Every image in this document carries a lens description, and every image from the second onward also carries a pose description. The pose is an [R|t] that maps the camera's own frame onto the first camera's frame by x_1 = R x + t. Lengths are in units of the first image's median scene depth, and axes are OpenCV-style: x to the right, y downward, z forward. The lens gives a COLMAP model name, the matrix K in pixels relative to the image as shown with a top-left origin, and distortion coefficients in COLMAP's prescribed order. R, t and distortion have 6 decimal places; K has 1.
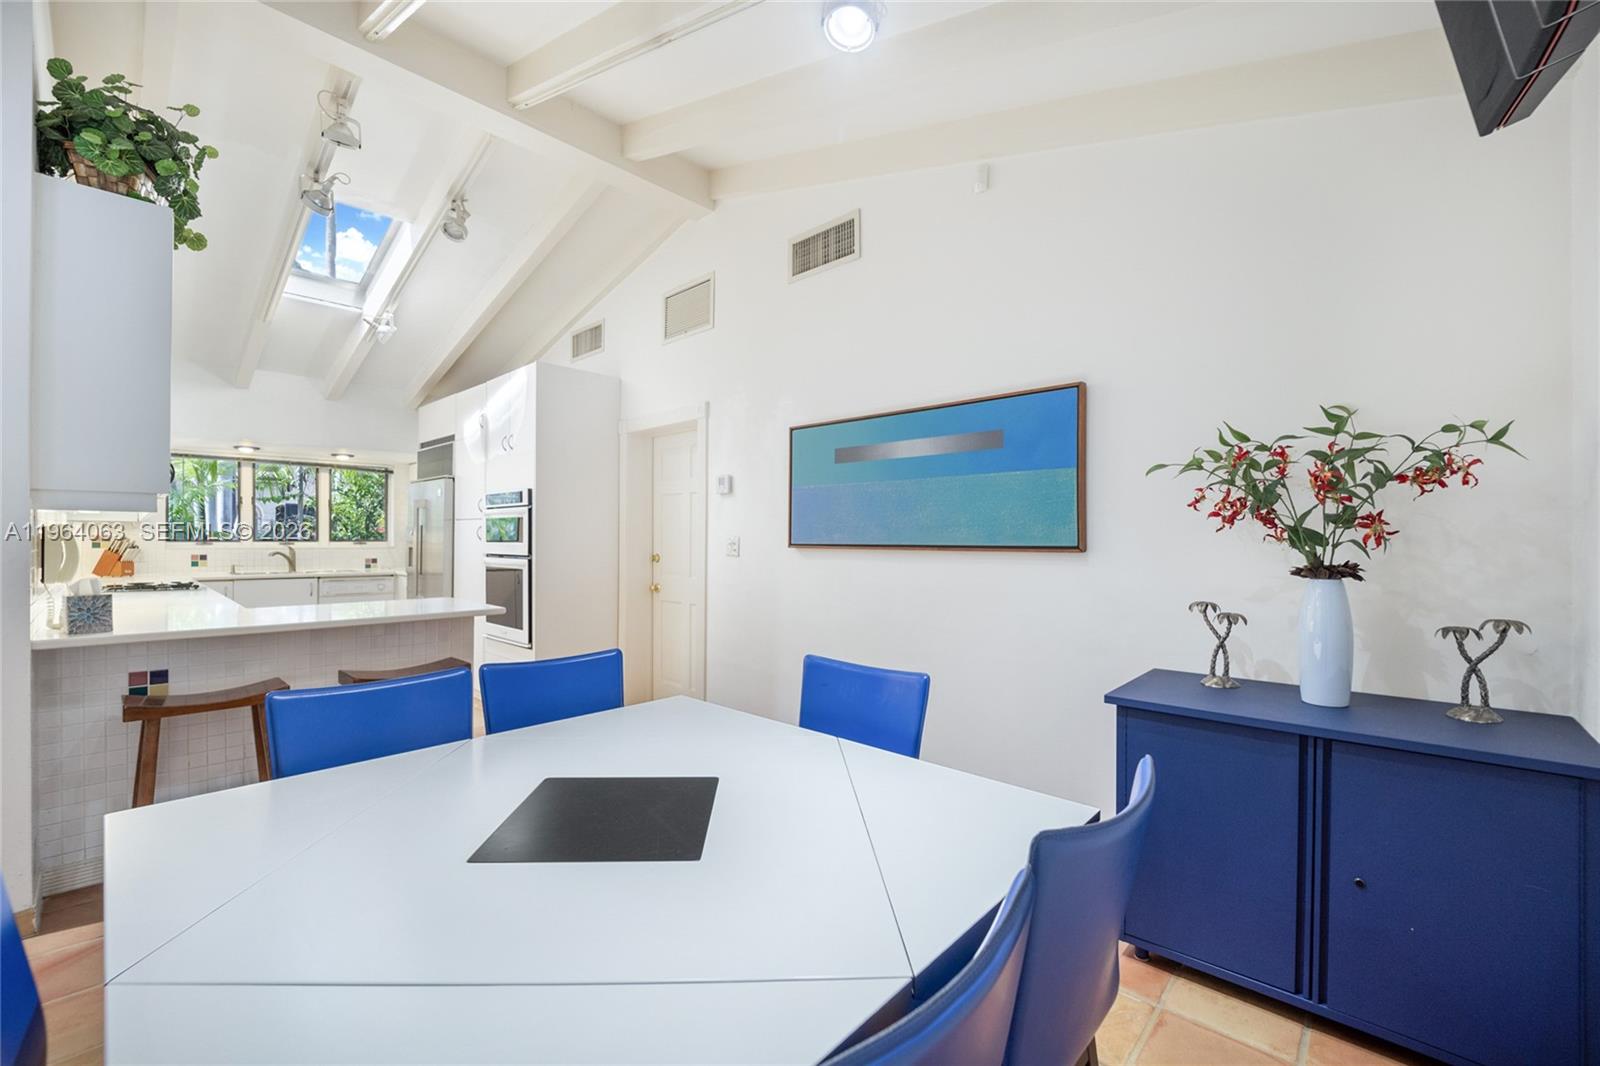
lens RADIAL K [[649.1, 0, 799.0], [0, 649.1, 544.2], [0, 0, 1]] dist [-0.020939, 0.000576]
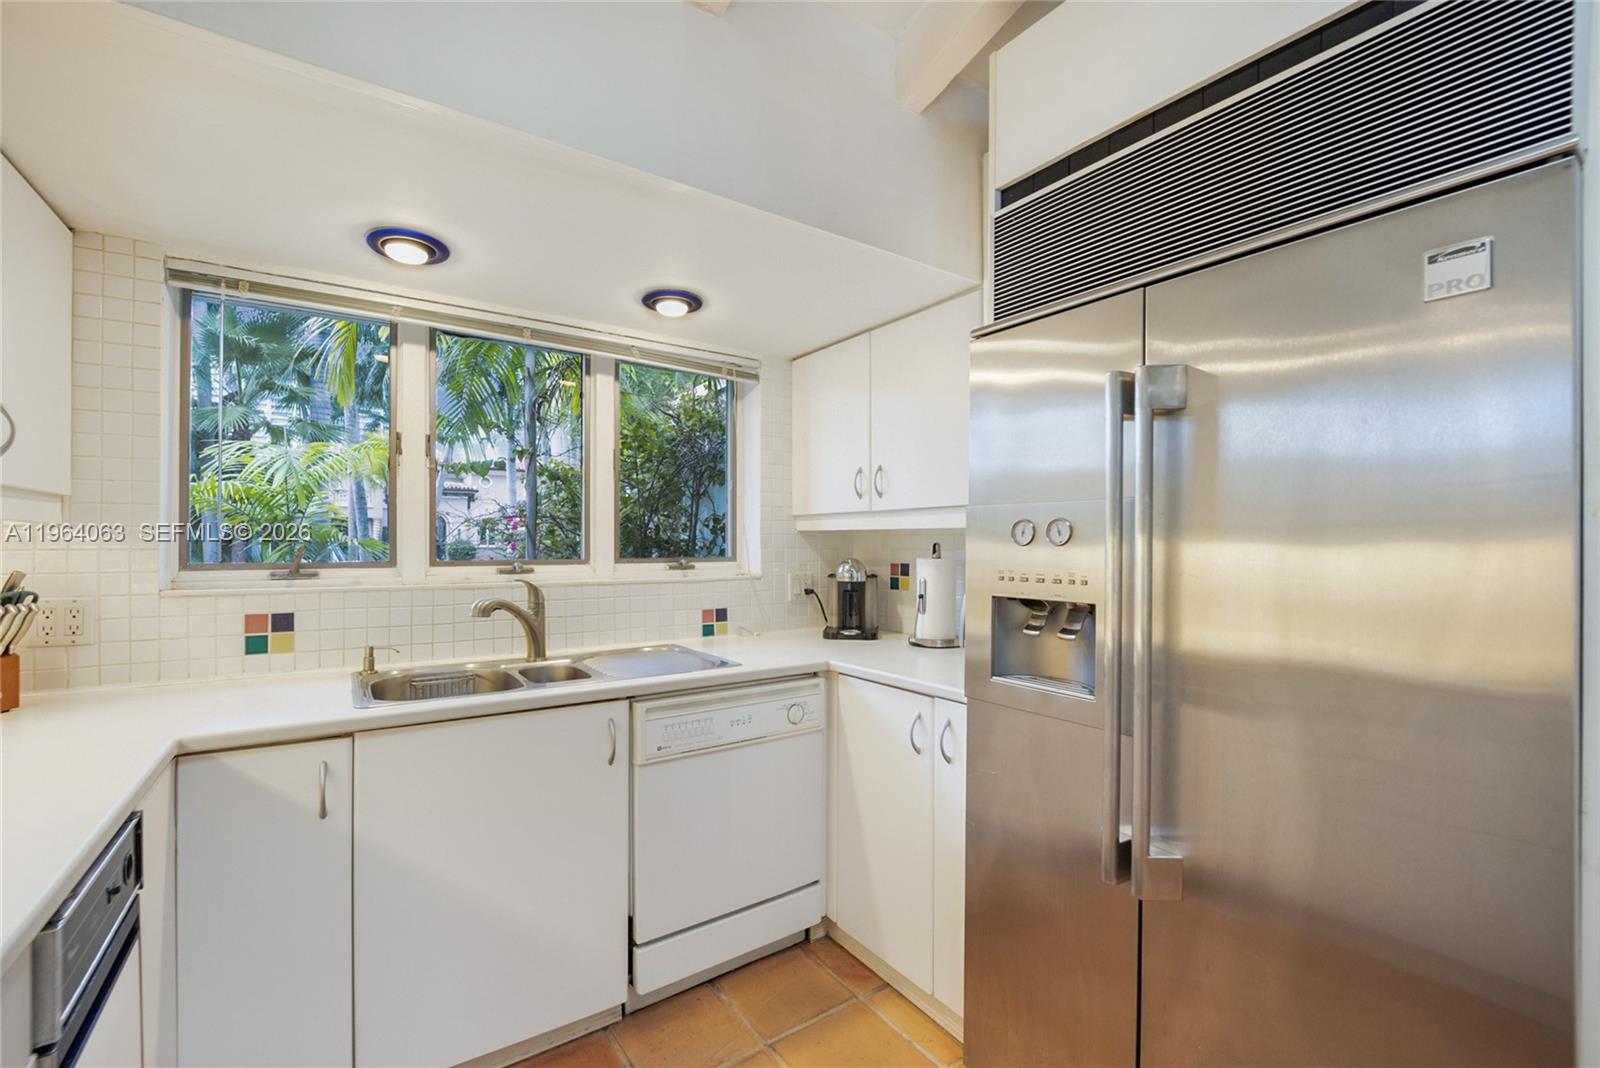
lens RADIAL K [[670.0, 0, 798.7], [0, 670.0, 549.9], [0, 0, 1]] dist [-0.055953, 0.000092]
pose [[0.978061, -0.005032, -0.208259, -0.596835], [0.003895, 0.999975, -0.005870, -0.009336], [0.208283, 0.004930, 0.978056, 0.708000]]
